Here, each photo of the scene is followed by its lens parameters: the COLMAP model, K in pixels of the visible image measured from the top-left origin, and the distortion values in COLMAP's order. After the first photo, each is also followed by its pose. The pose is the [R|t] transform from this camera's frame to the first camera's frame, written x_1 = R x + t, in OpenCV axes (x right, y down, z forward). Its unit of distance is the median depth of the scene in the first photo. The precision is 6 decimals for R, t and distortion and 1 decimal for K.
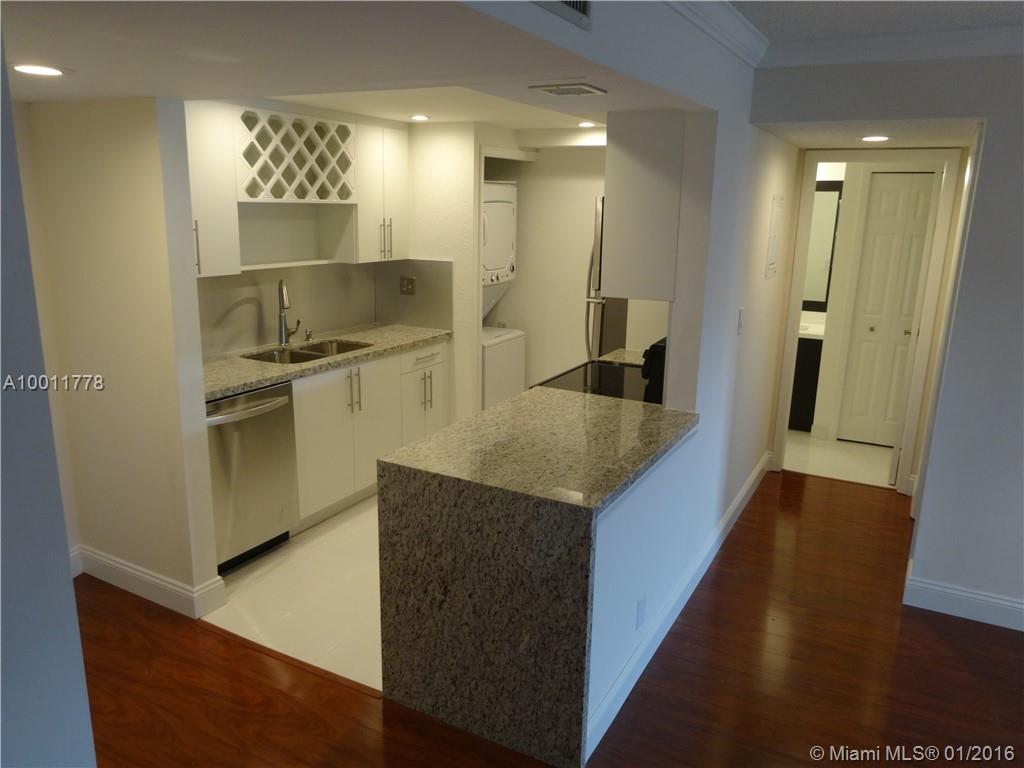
lens RADIAL K [[746.9, 0, 509.2], [0, 746.9, 384.9], [0, 0, 1]] dist [-0.002201, -0.014267]
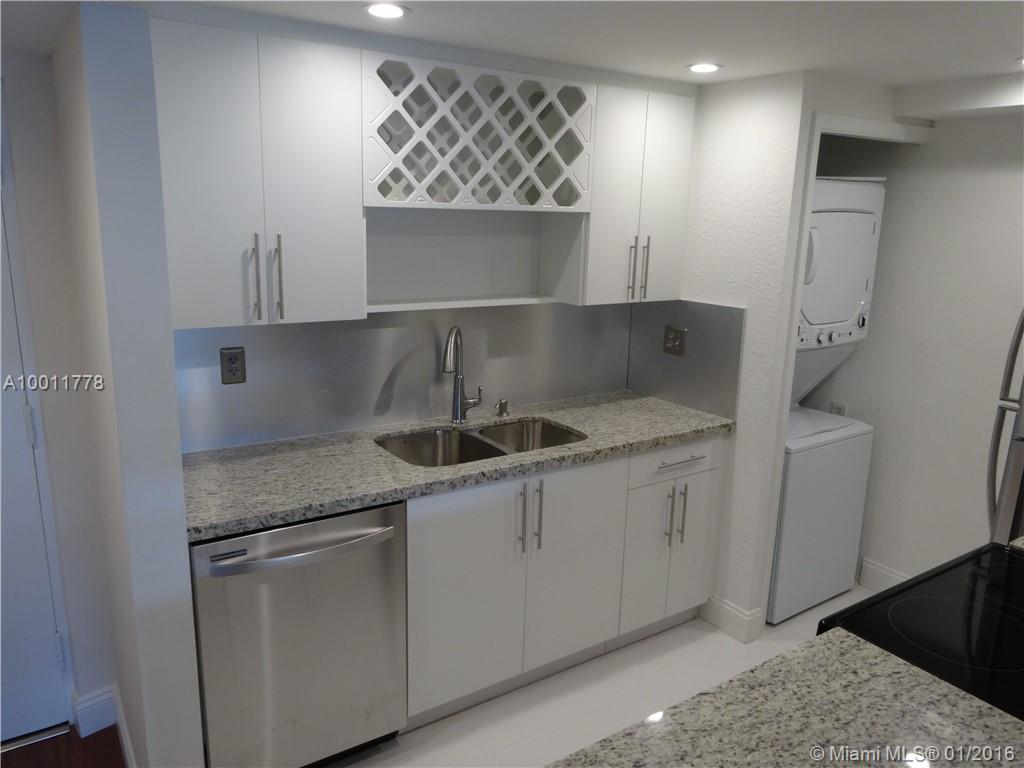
lens RADIAL K [[746.9, 0, 508.2], [0, 746.9, 386.0], [0, 0, 1]] dist [-0.002201, -0.014267]
pose [[0.882461, 0.109180, -0.457540, 0.047412], [-0.117482, 0.993021, 0.010370, -0.110182], [0.455479, 0.044601, 0.889128, 0.479041]]
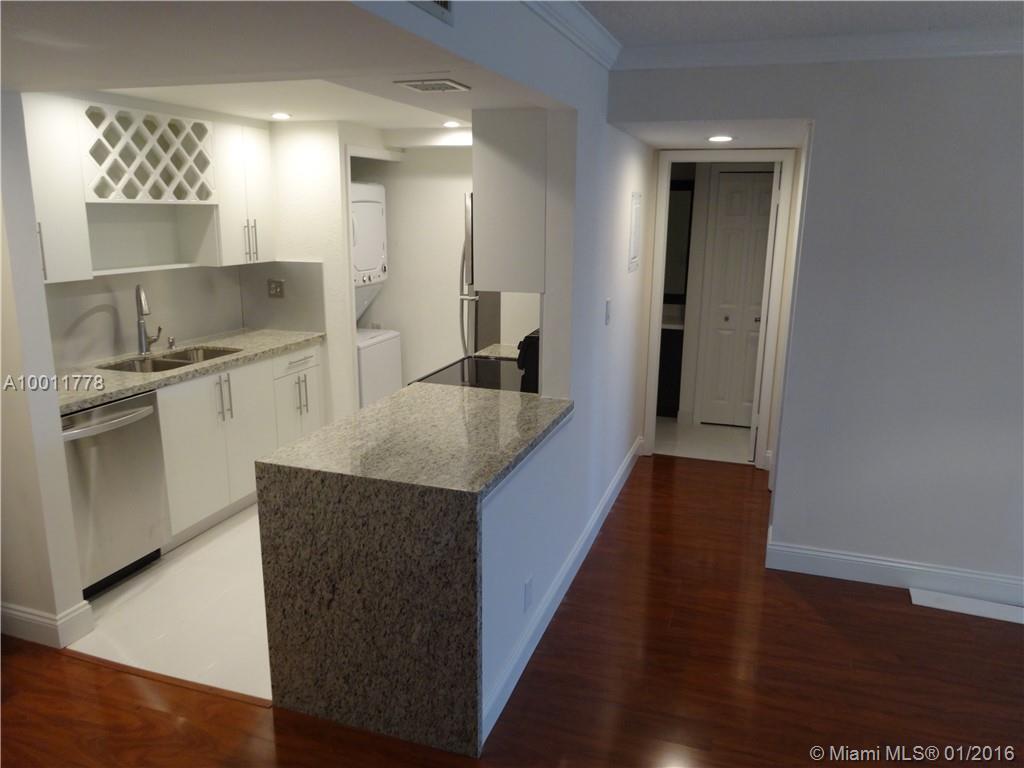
lens RADIAL K [[746.9, 0, 509.3], [0, 746.9, 386.1], [0, 0, 1]] dist [-0.002201, -0.014267]
pose [[0.985268, -0.049046, 0.163833, -0.003046], [0.049737, 0.998762, -0.000115, 0.011990], [-0.163624, 0.008262, 0.986488, -0.010846]]
